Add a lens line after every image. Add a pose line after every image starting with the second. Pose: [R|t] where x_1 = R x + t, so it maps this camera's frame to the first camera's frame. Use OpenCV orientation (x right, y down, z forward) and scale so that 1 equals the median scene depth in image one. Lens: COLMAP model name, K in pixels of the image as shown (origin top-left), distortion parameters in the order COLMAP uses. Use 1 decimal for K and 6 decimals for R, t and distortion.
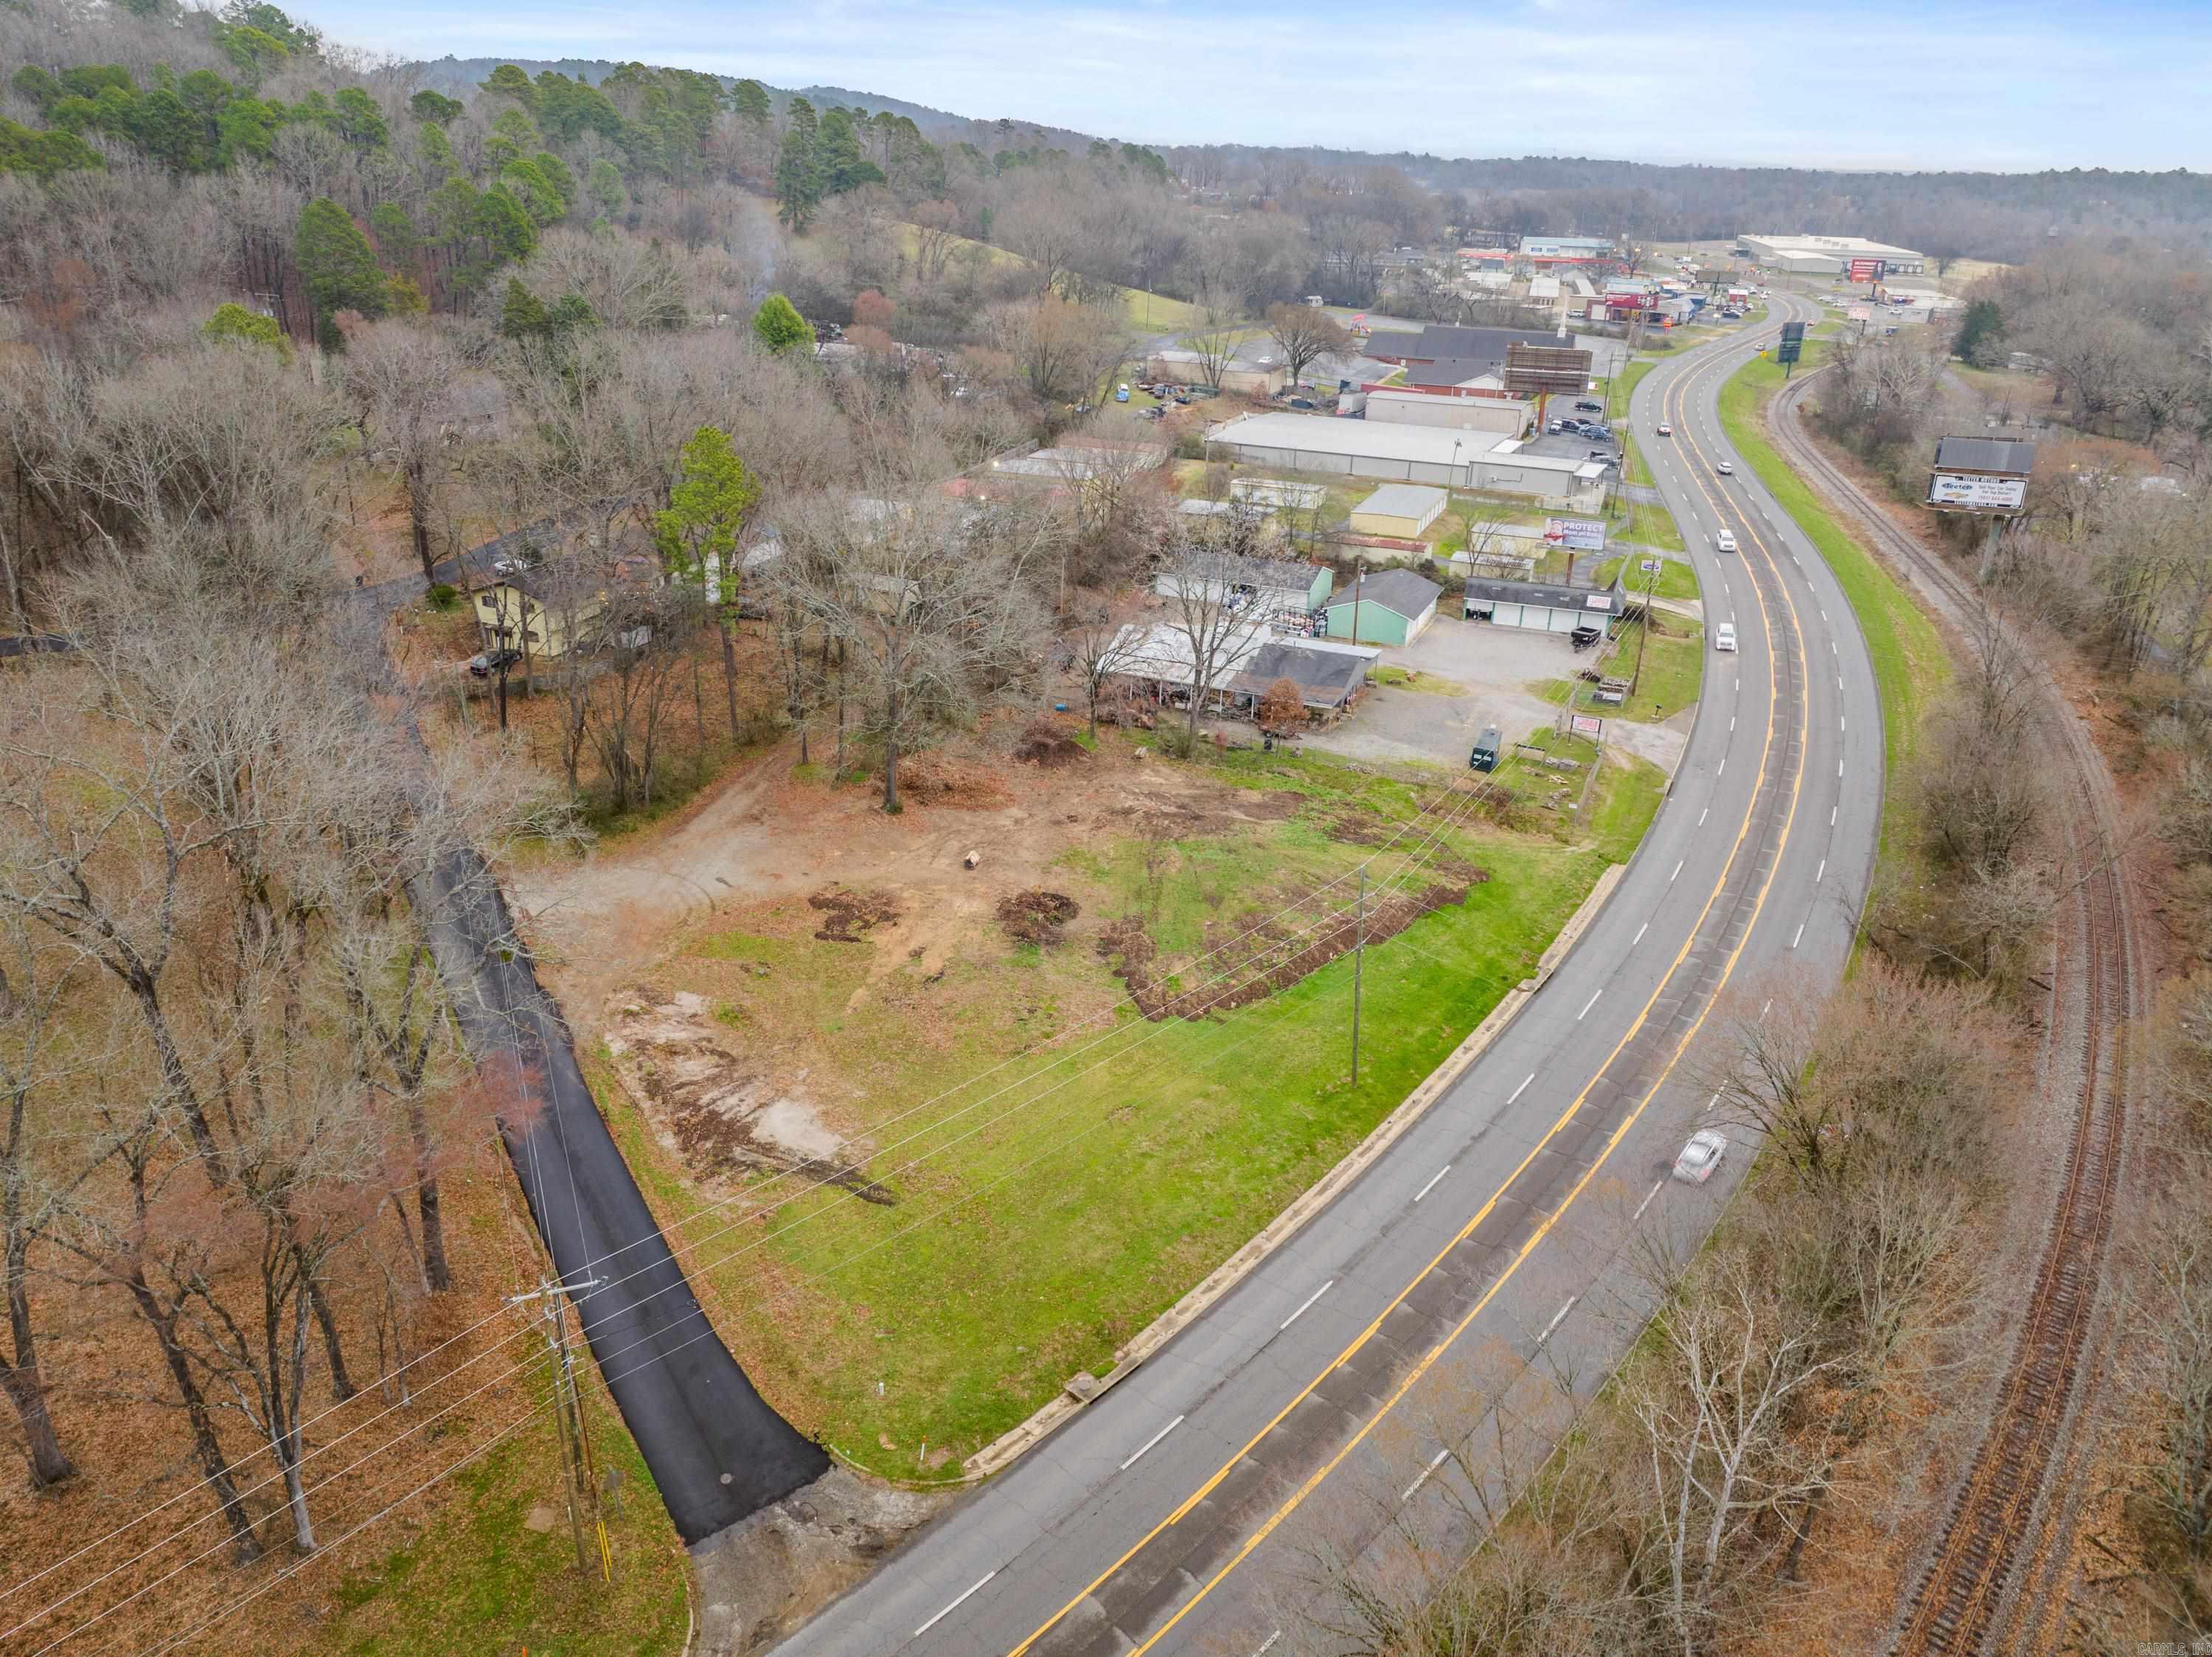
lens RADIAL K [[1554.3, 0, 1106.0], [0, 1554.3, 828.5], [0, 0, 1]] dist [-0.039083, -0.000867]
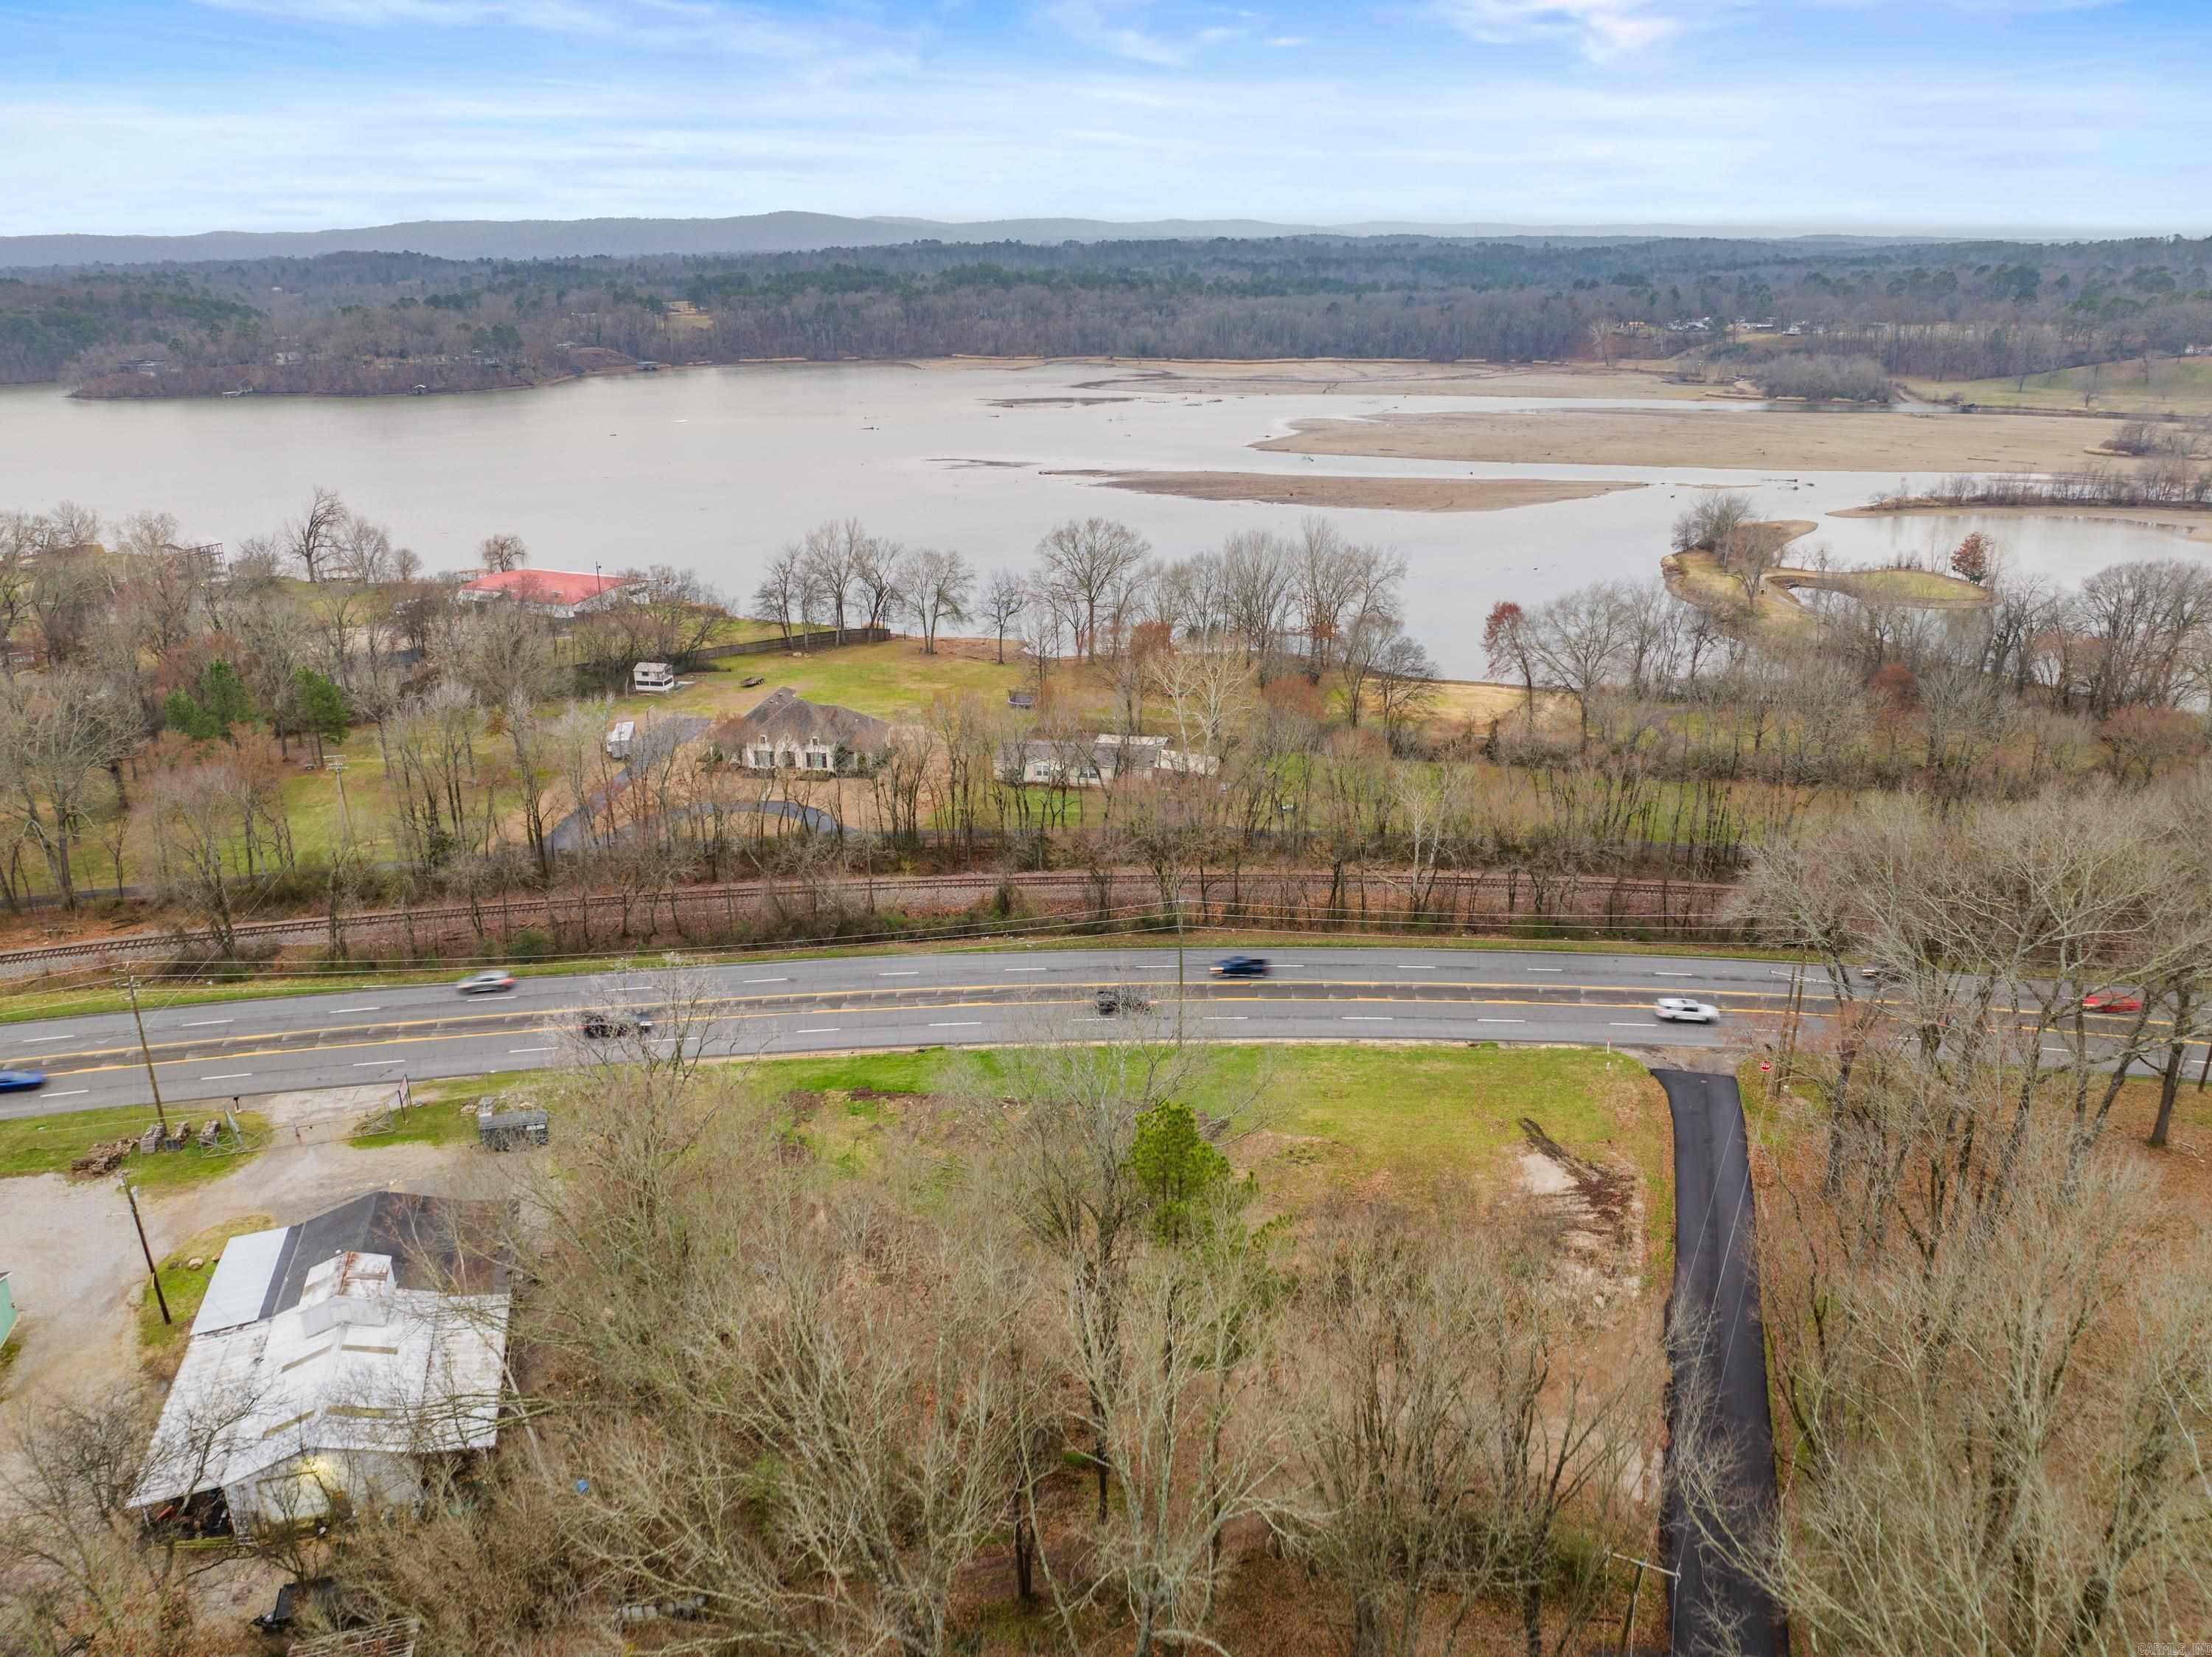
lens RADIAL K [[1554.3, 0, 1106.0], [0, 1554.3, 828.5], [0, 0, 1]] dist [-0.039083, -0.000867]
pose [[-0.629715, -0.290181, 0.720592, -0.716294], [0.309430, 0.757148, 0.575308, -0.778926], [-0.712539, 0.585254, -0.386997, 1.389096]]
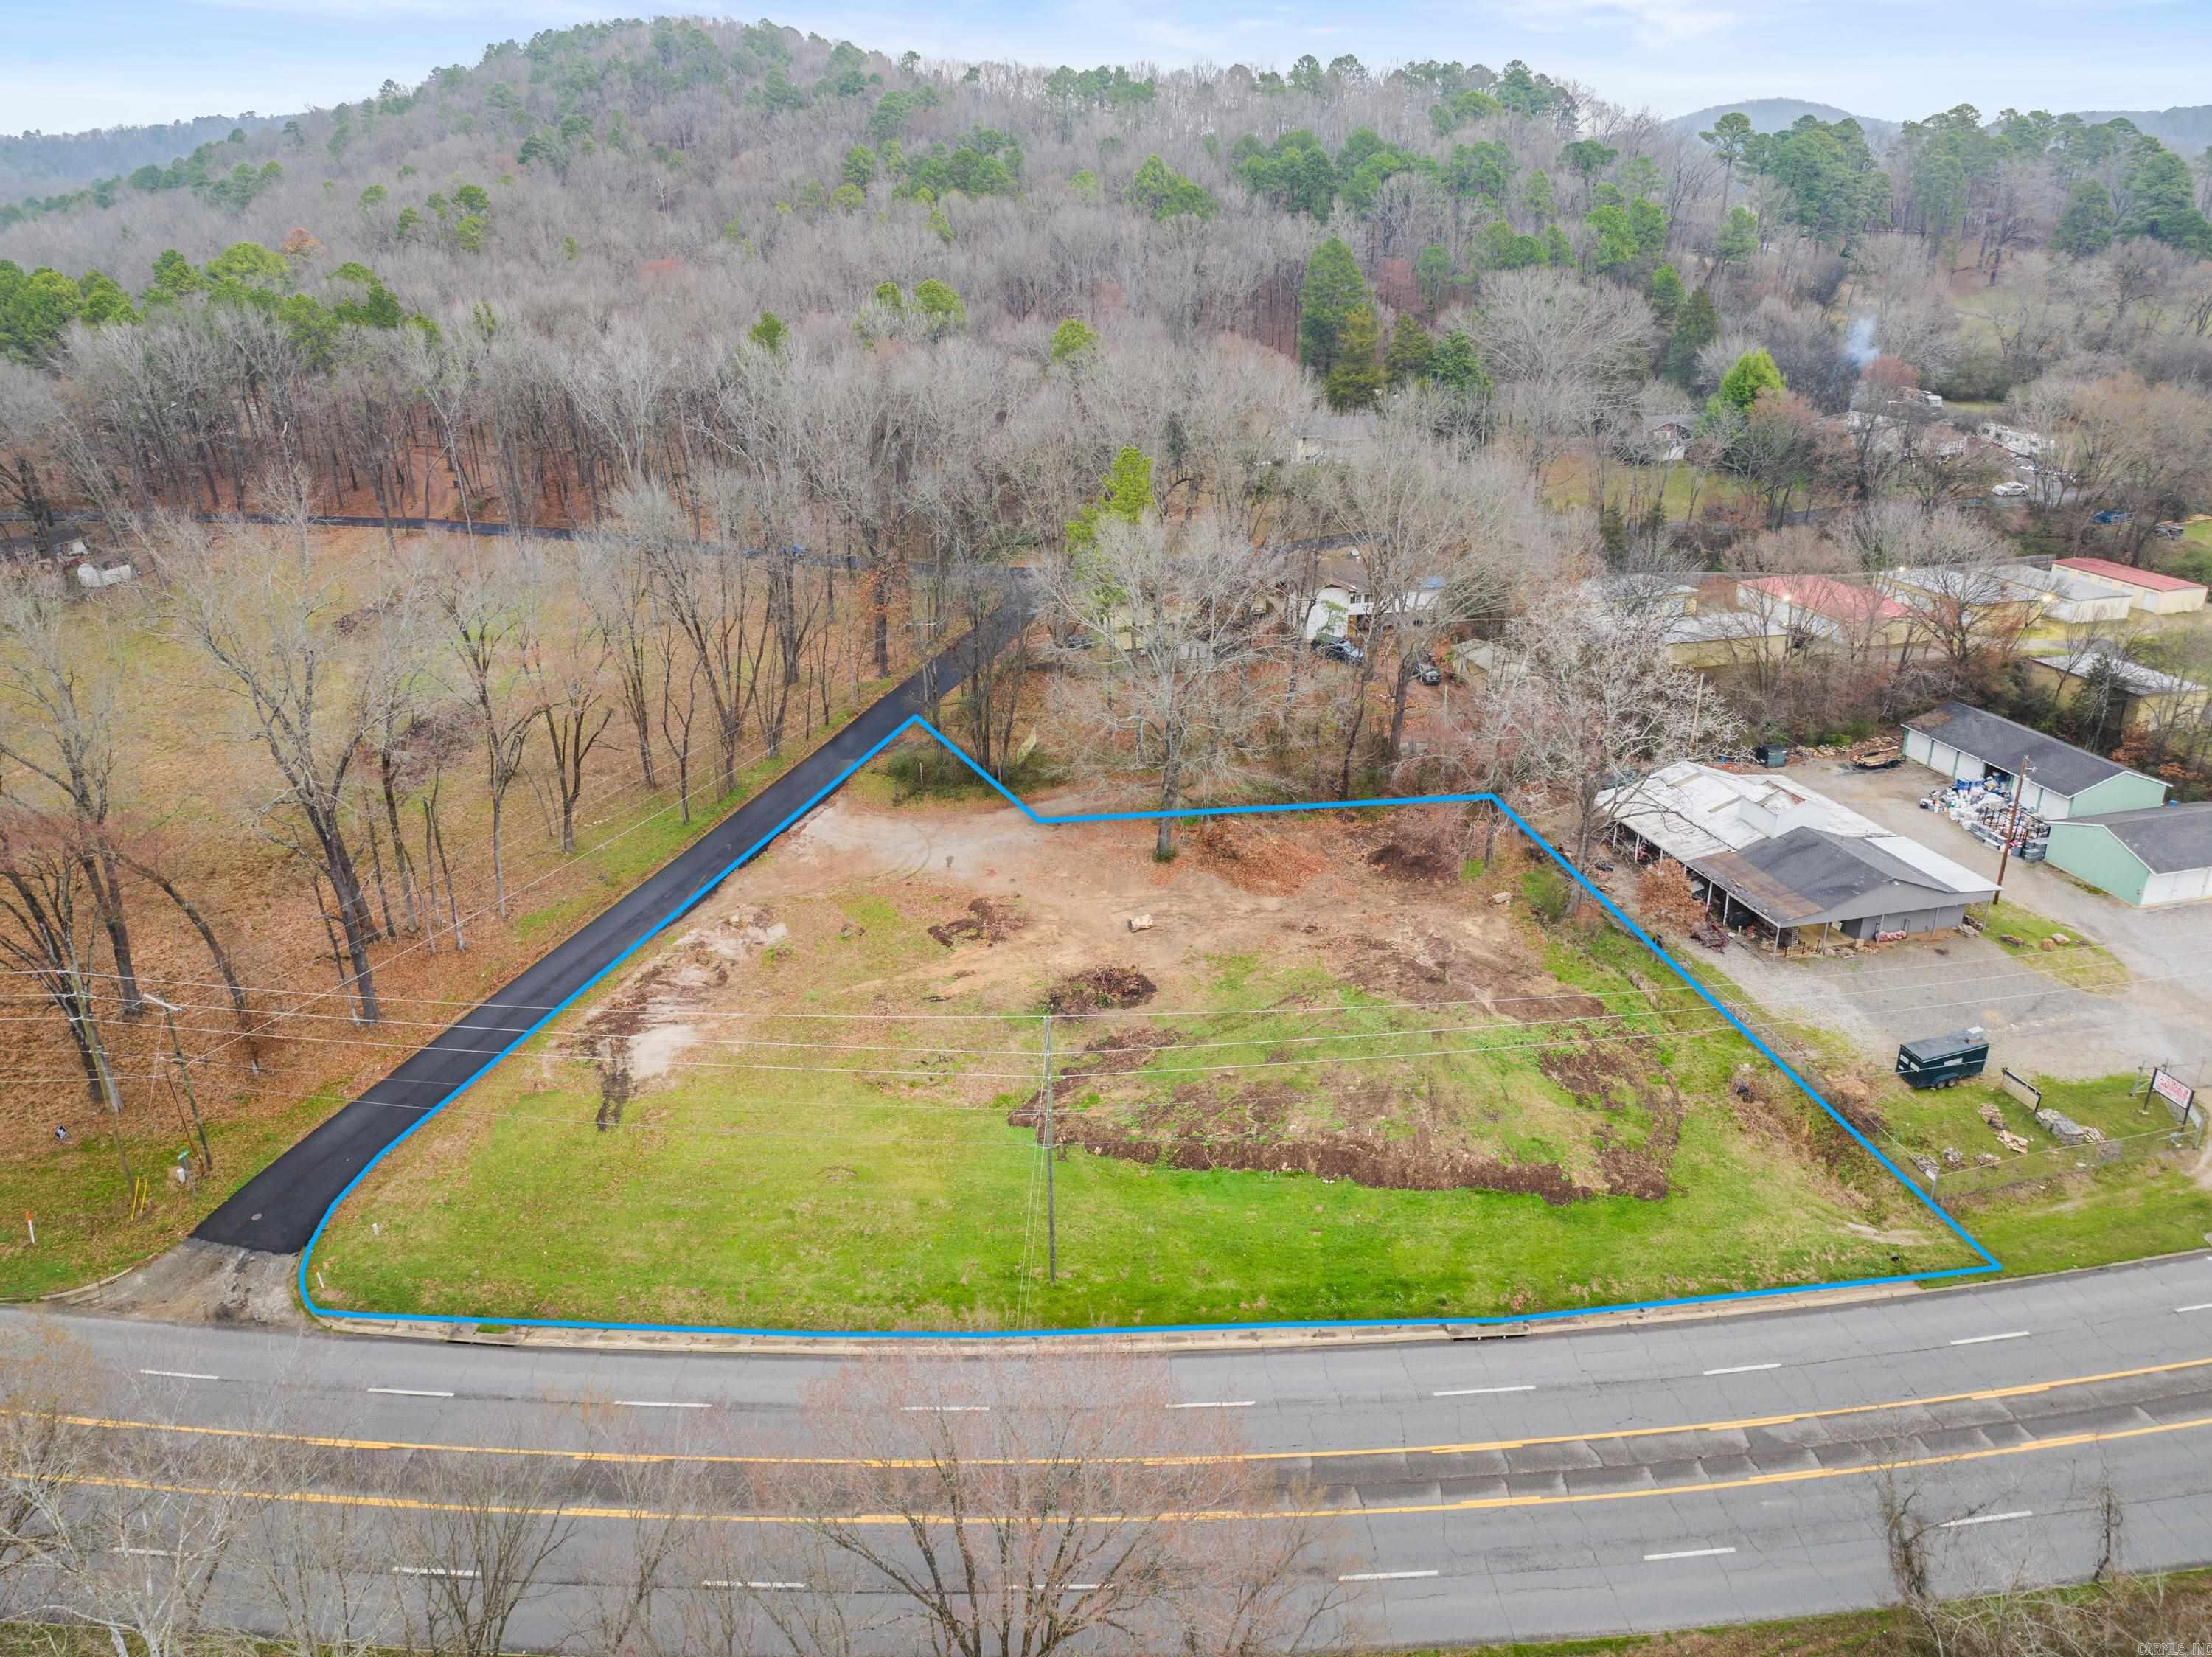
lens RADIAL K [[1560.5, 0, 1106.0], [0, 1560.5, 828.5], [0, 0, 1]] dist [-0.052842, 0.026171]
pose [[0.608336, 0.275361, -0.744381, 0.675539], [-0.300449, 0.947985, 0.105140, -0.145954], [0.734614, 0.159688, 0.659425, 0.414099]]
